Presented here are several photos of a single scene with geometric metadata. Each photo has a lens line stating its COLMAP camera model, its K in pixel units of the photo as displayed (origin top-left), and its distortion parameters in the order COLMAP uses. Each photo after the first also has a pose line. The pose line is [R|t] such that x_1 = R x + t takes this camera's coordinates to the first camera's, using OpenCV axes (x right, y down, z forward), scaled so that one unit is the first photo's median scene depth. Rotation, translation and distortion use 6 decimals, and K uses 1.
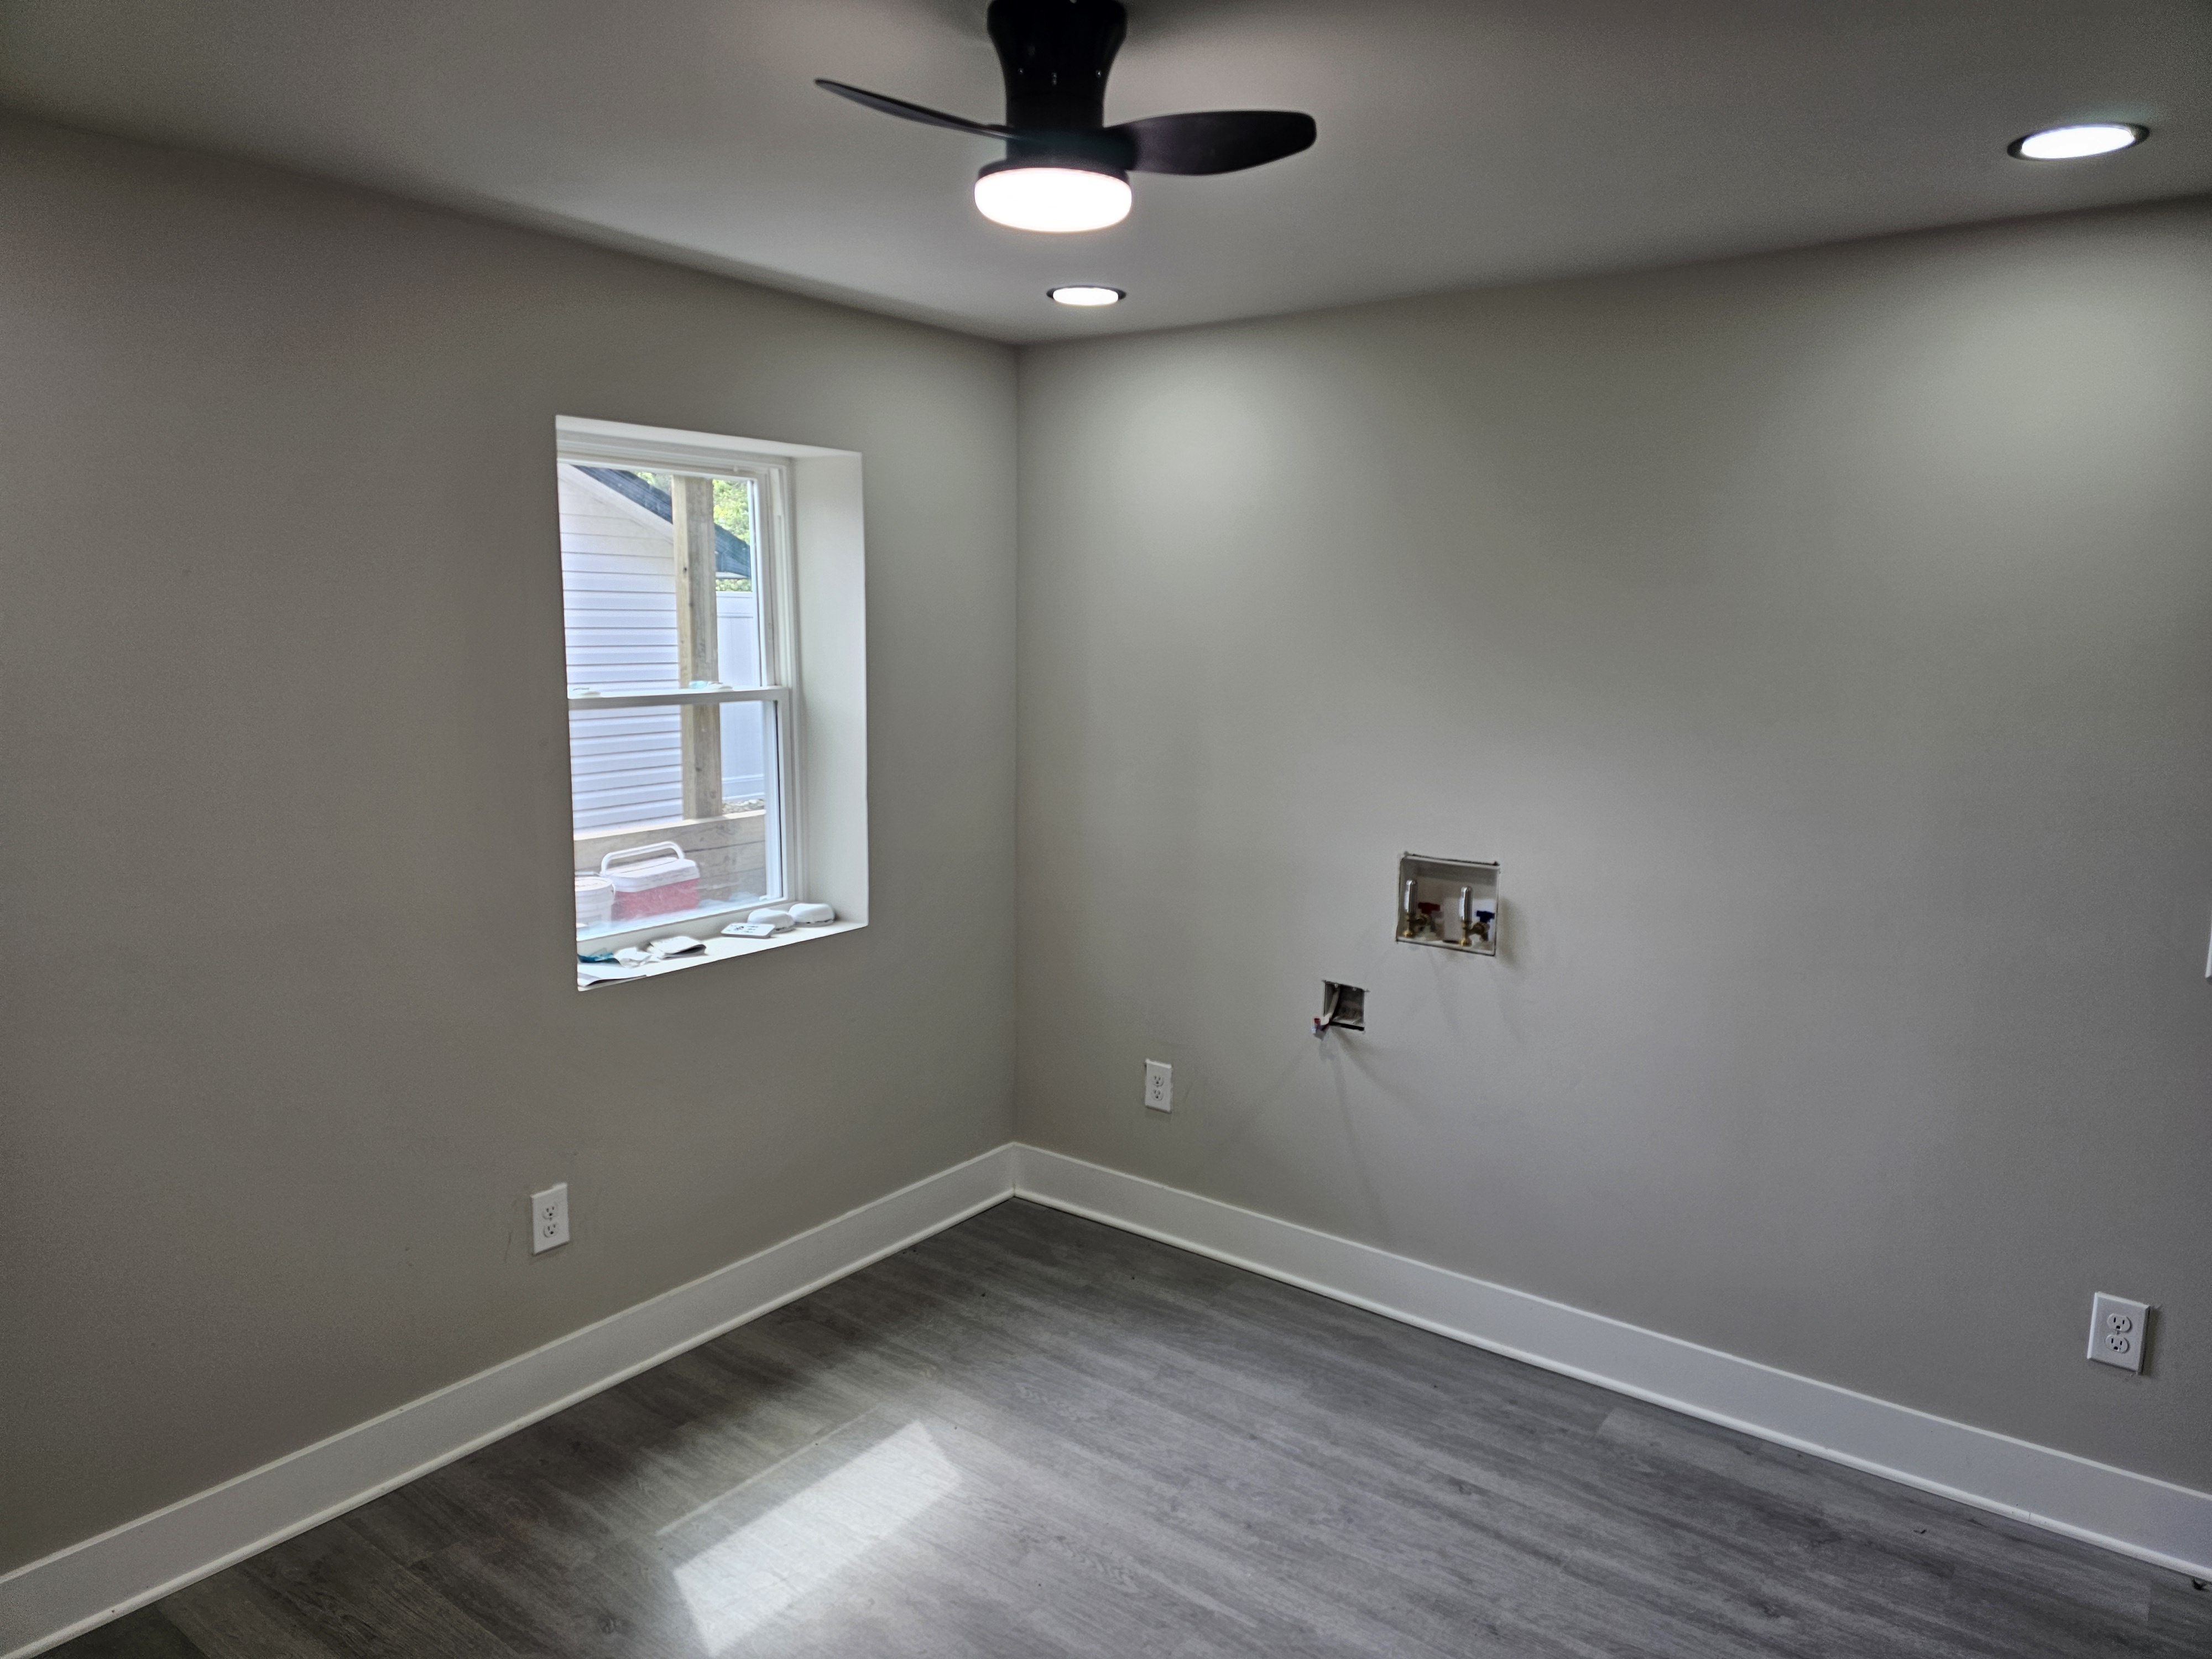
lens RADIAL K [[1473.4, 0, 1113.3], [0, 1473.4, 833.9], [0, 0, 1]] dist [0.040180, -0.032963]
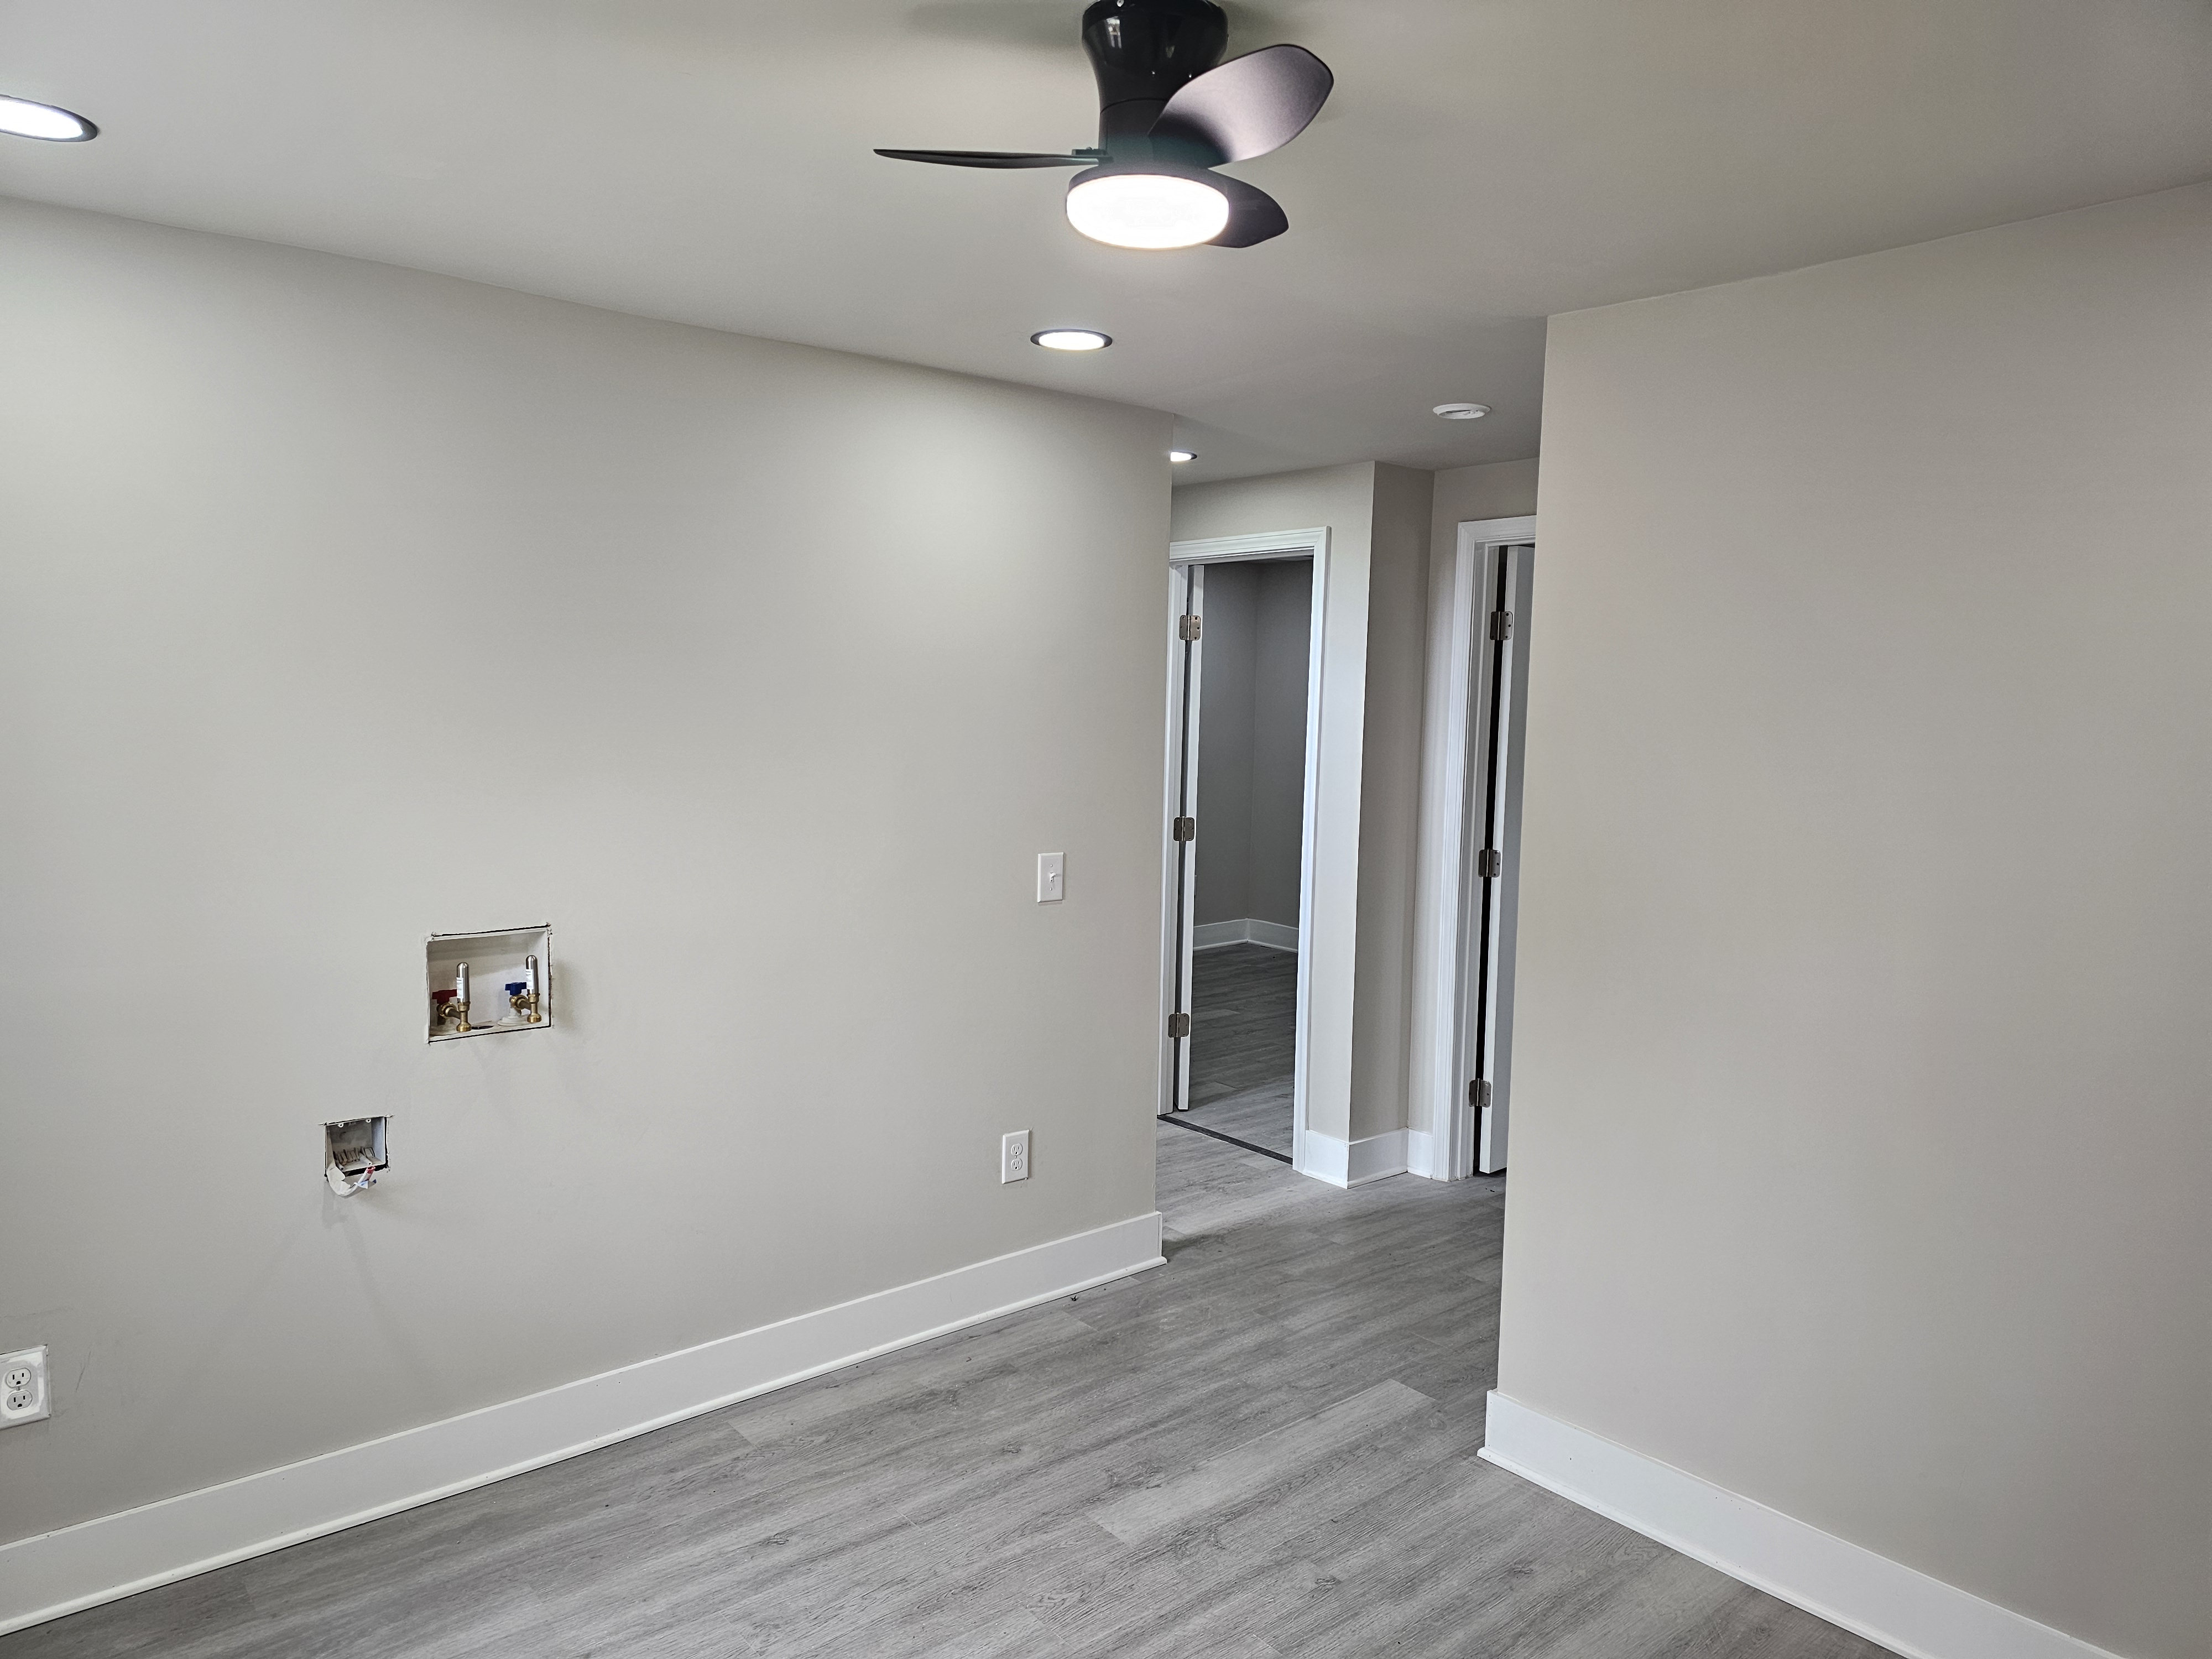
lens RADIAL K [[1473.4, 0, 1115.4], [0, 1473.4, 820.2], [0, 0, 1]] dist [0.040180, -0.032963]
pose [[0.225183, -0.097108, 0.969465, -0.582648], [0.128268, 0.989315, 0.069303, -0.066971], [-0.965836, 0.108745, 0.235233, 0.468749]]
